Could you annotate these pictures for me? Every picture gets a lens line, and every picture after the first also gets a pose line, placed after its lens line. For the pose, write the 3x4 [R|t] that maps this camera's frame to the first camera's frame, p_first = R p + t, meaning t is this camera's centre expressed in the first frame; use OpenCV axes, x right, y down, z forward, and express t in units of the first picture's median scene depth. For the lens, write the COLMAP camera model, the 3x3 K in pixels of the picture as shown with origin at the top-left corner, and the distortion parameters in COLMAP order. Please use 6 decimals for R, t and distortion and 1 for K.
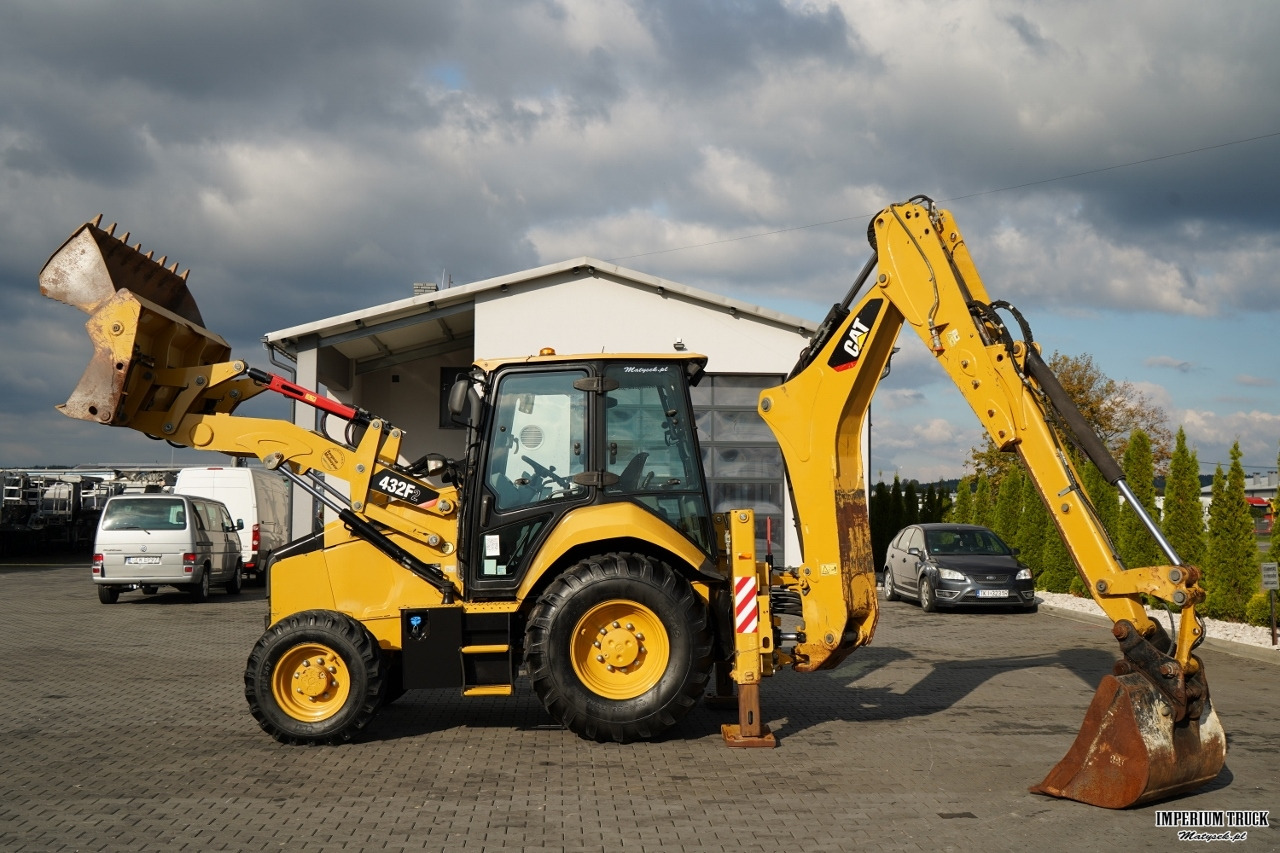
lens RADIAL K [[1354.5, 0, 618.7], [0, 1354.5, 439.1], [0, 0, 1]] dist [-0.003595, 0.000000]
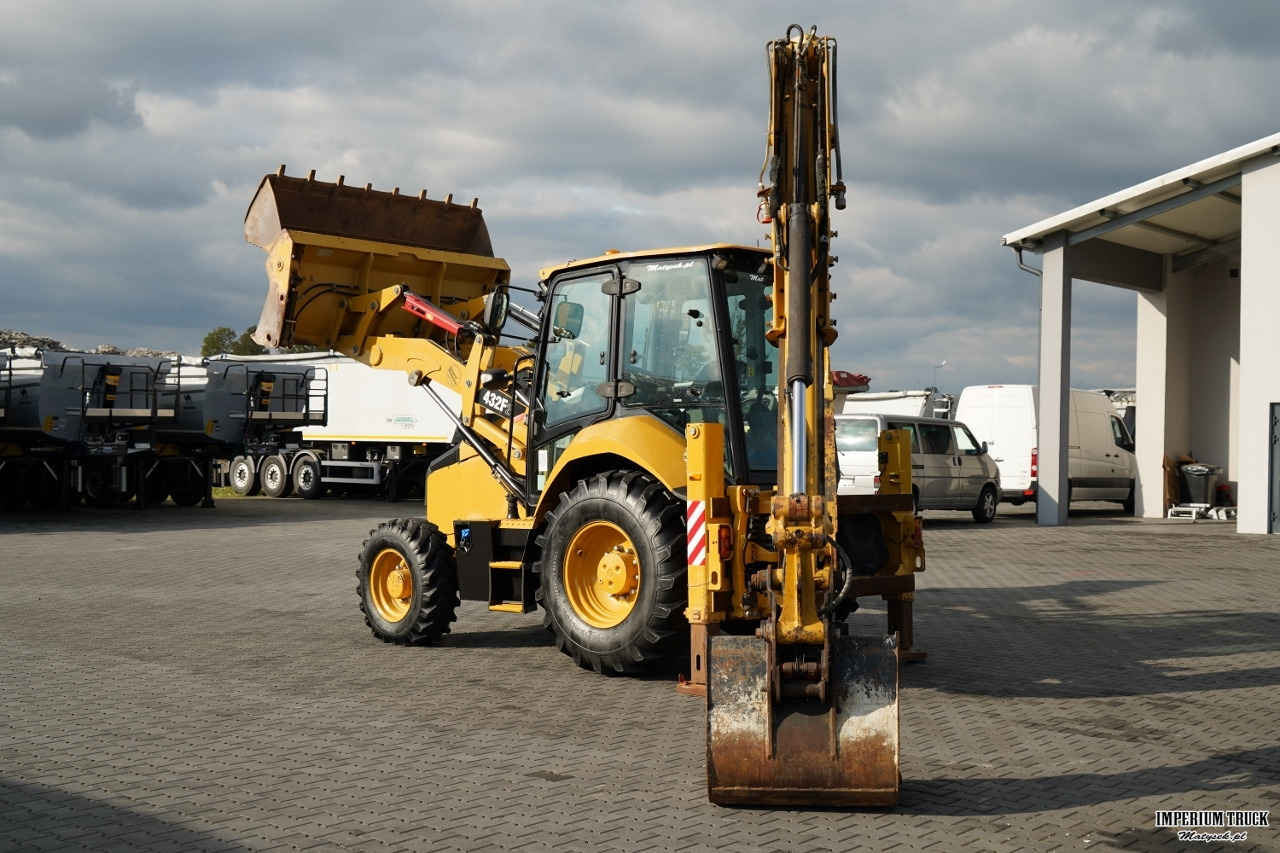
lens RADIAL K [[1518.9, 0, 632.9], [0, 1518.9, 428.8], [0, 0, 1]] dist [0.001446, 0.000000]
pose [[0.719907, 0.002640, -0.694066, 0.730285], [0.030451, 0.998910, 0.035384, 0.020120], [0.693403, -0.046609, 0.719041, 0.273545]]
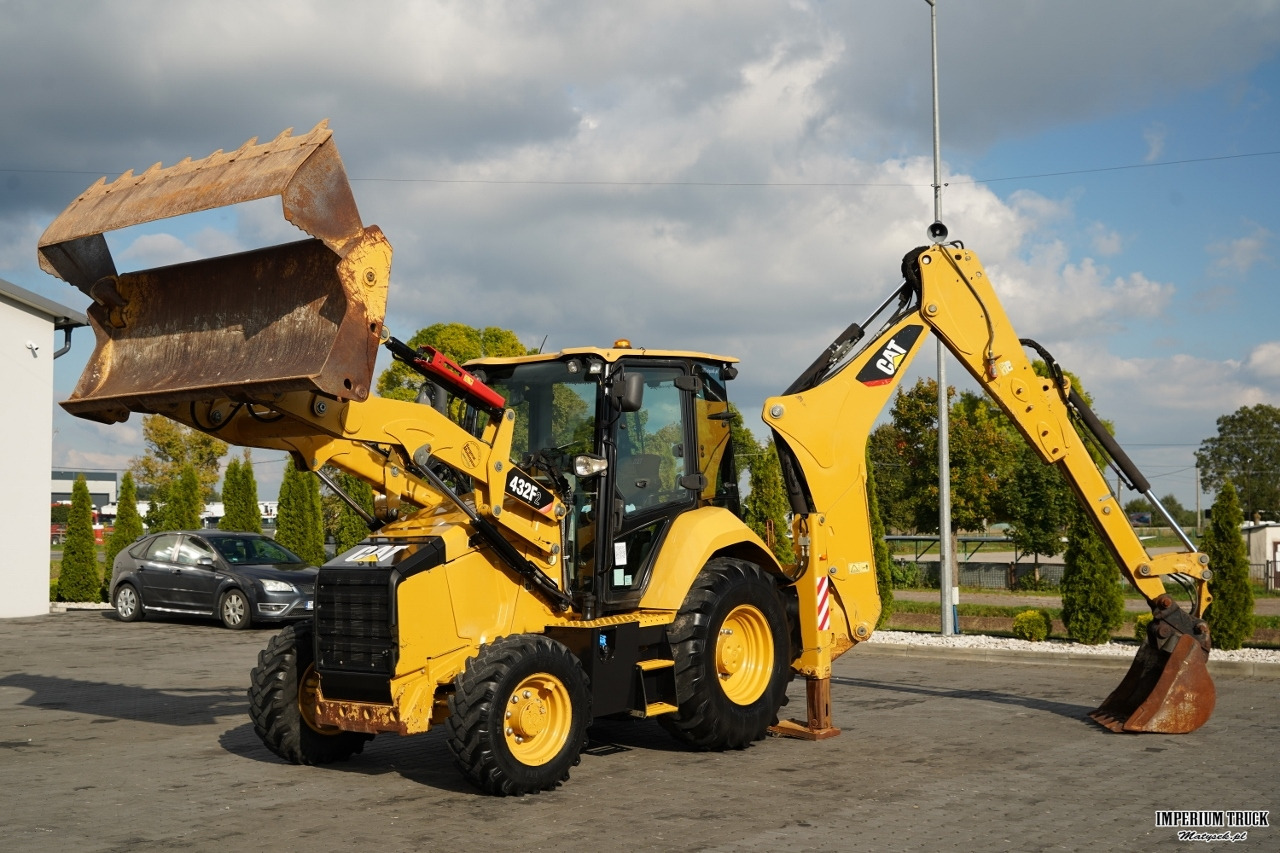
lens RADIAL K [[1620.6, 0, 634.6], [0, 1620.6, 426.6], [0, 0, 1]] dist [-0.001494, 0.000000]
pose [[0.644729, 0.036198, 0.763554, -0.955702], [-0.035138, 0.999226, -0.017701, 0.012346], [-0.763603, -0.015417, 0.645501, 0.297631]]
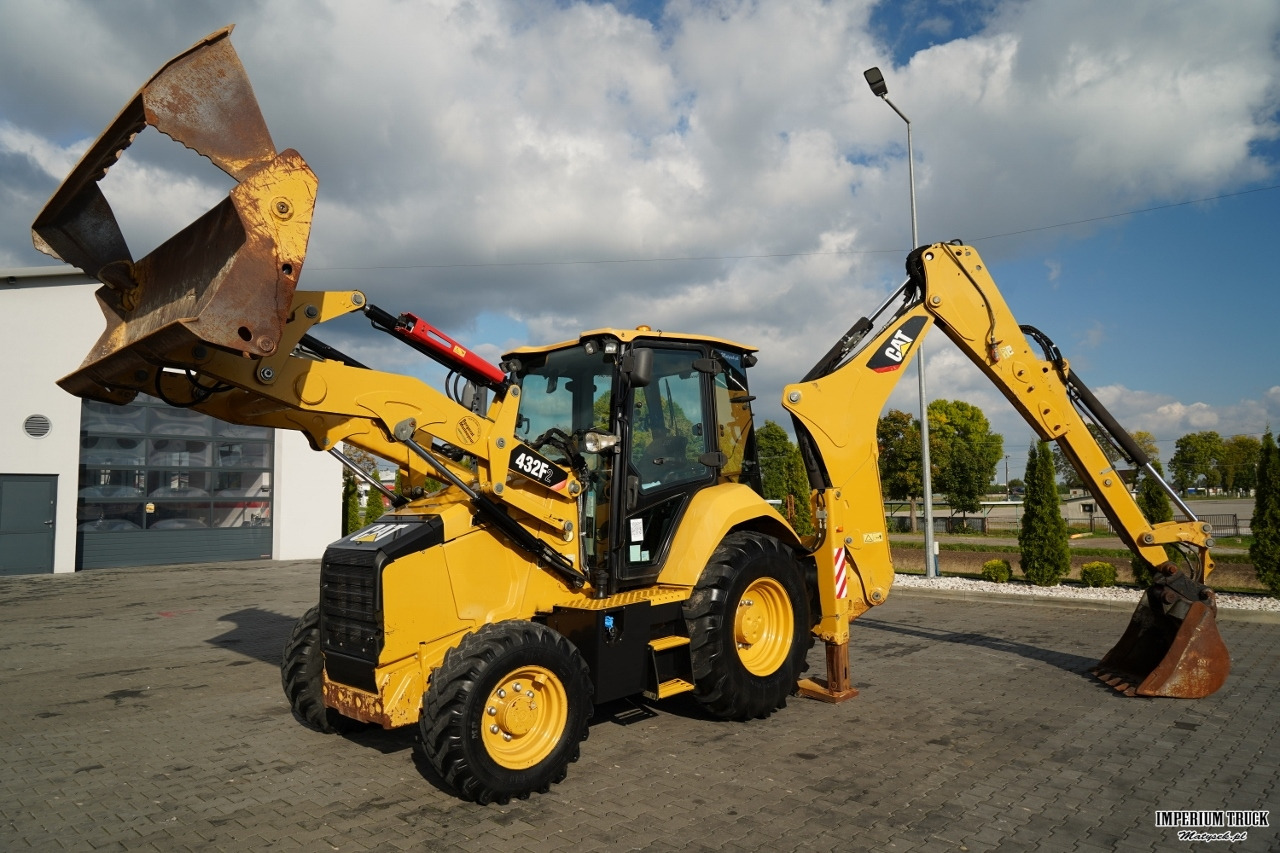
lens RADIAL K [[862.9, 0, 639.6], [0, 862.9, 425.8], [0, 0, 1]] dist [-0.028401, 0.022138]
pose [[0.722339, 0.040980, 0.690324, -0.517858], [-0.022567, 0.999108, -0.035696, 0.029591], [-0.691171, 0.010206, 0.722619, 0.591161]]
